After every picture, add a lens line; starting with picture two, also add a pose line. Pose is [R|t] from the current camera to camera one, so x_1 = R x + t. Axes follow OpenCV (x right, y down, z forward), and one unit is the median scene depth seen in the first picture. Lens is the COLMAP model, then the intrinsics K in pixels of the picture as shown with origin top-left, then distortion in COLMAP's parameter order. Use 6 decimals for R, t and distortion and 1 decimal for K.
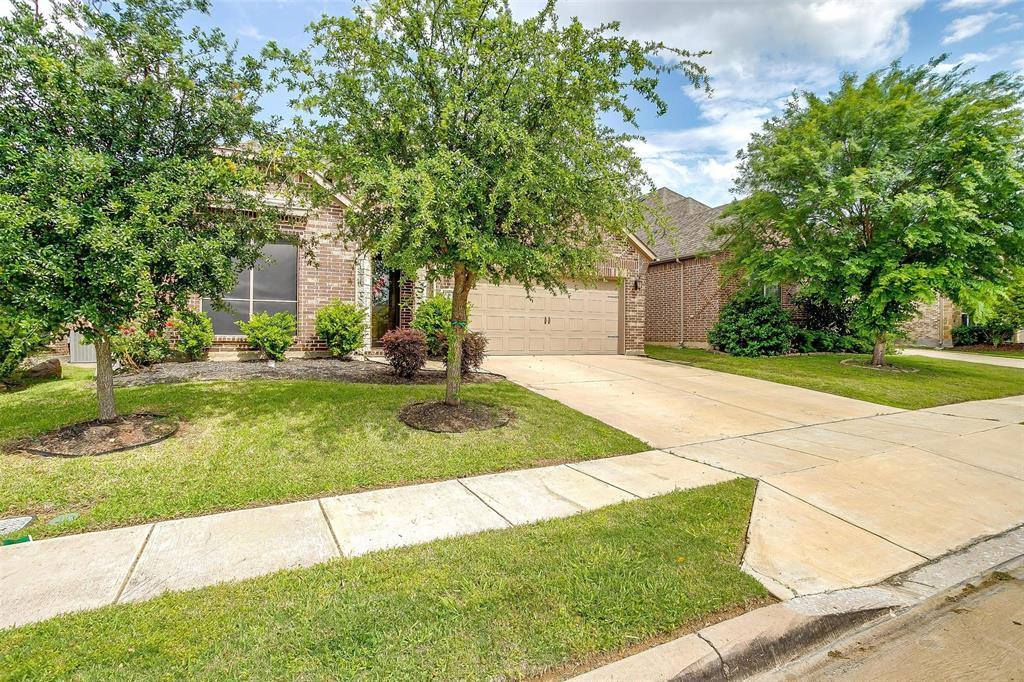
lens RADIAL K [[501.6, 0, 513.6], [0, 501.6, 341.6], [0, 0, 1]] dist [-0.054235, 0.031332]
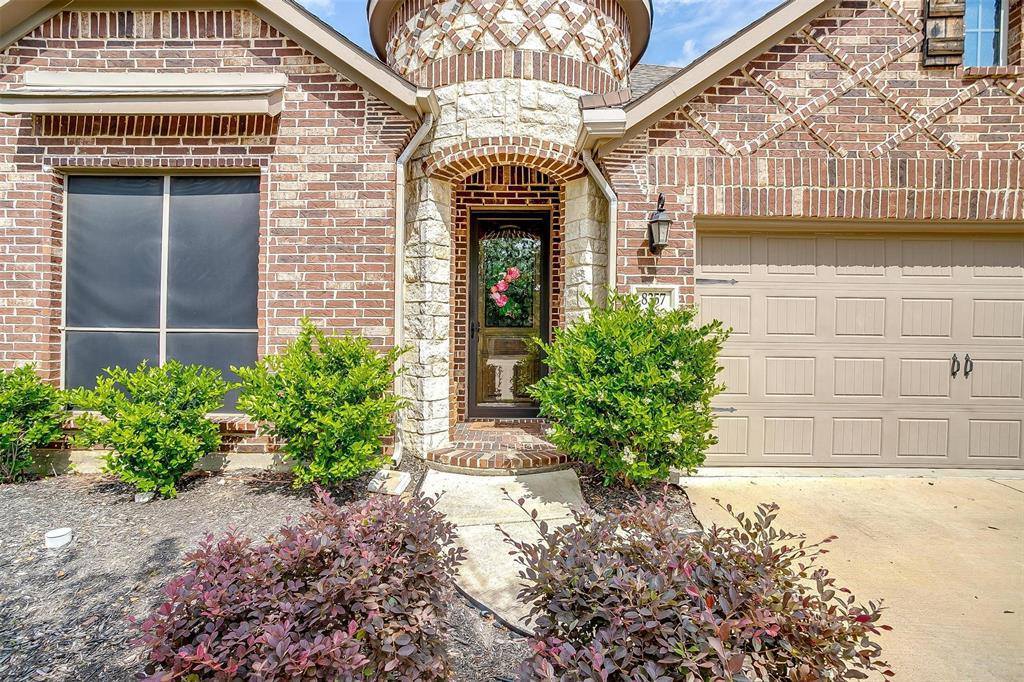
lens RADIAL K [[493.5, 0, 499.6], [0, 493.5, 340.3], [0, 0, 1]] dist [-0.051447, 0.029645]
pose [[0.886719, 0.003374, -0.462296, -0.075070], [-0.006386, 0.999967, -0.004950, -0.072942], [0.462264, 0.007342, 0.886712, 0.745548]]
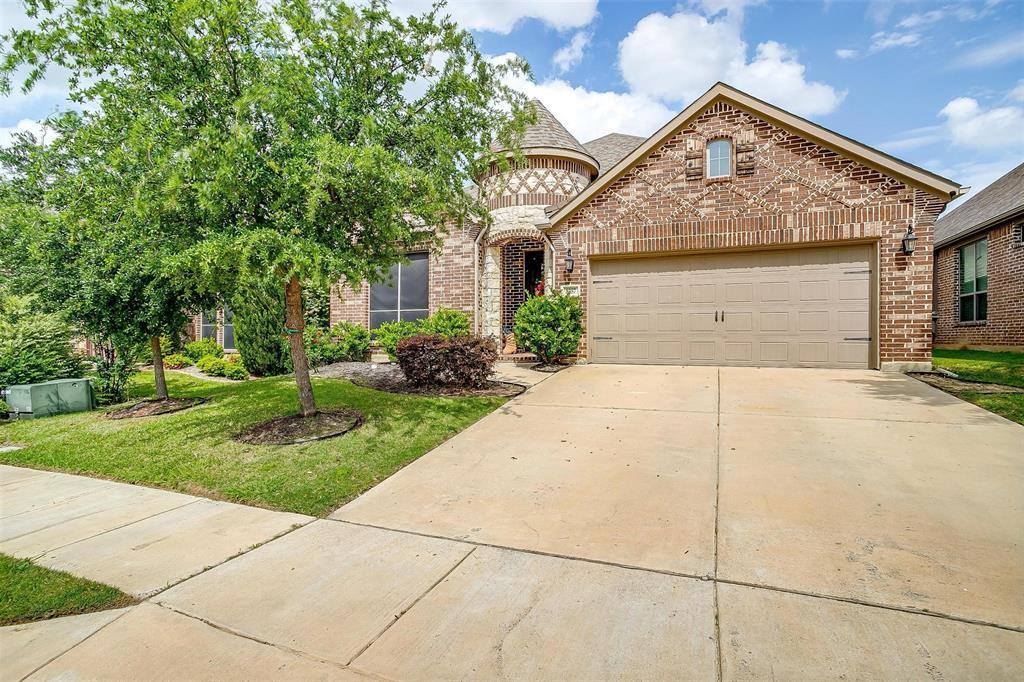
lens RADIAL K [[501.6, 0, 513.6], [0, 501.6, 341.6], [0, 0, 1]] dist [-0.054235, 0.031332]
pose [[0.643336, -0.002045, -0.765581, 0.538802], [0.000182, 0.999997, -0.002517, -0.007216], [0.765584, 0.001480, 0.643334, 0.436332]]
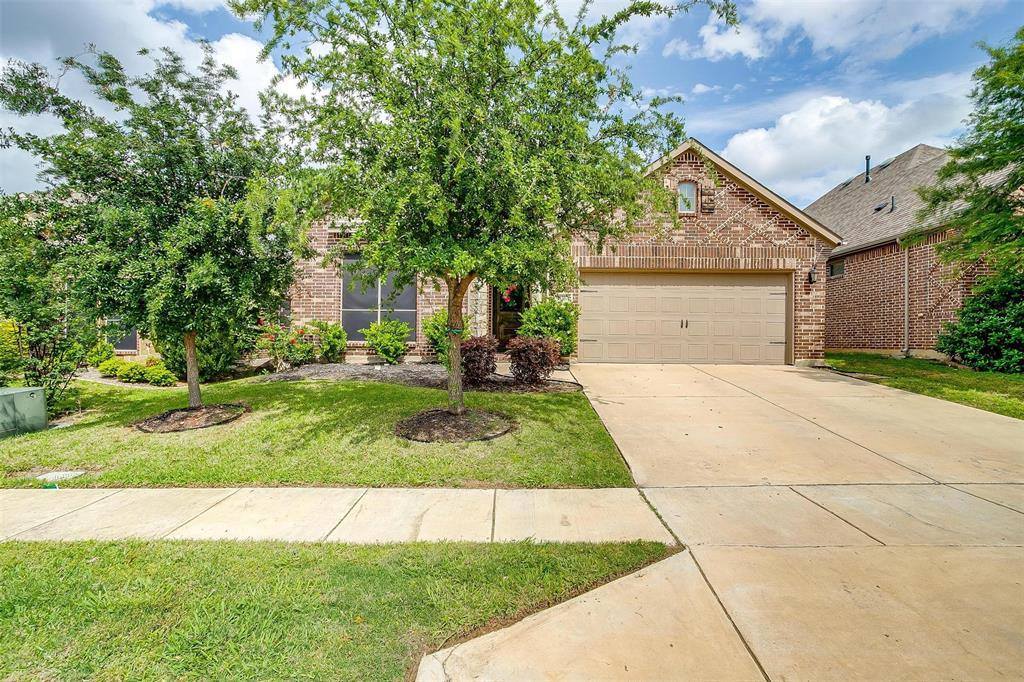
lens RADIAL K [[508.9, 0, 512.0], [0, 508.9, 341.0], [0, 0, 1]] dist [-0.058055, 0.033118]
pose [[0.884811, 0.000520, -0.465949, 0.275691], [-0.005204, 0.999948, -0.008767, -0.004381], [0.465920, 0.010182, 0.884768, 0.110784]]
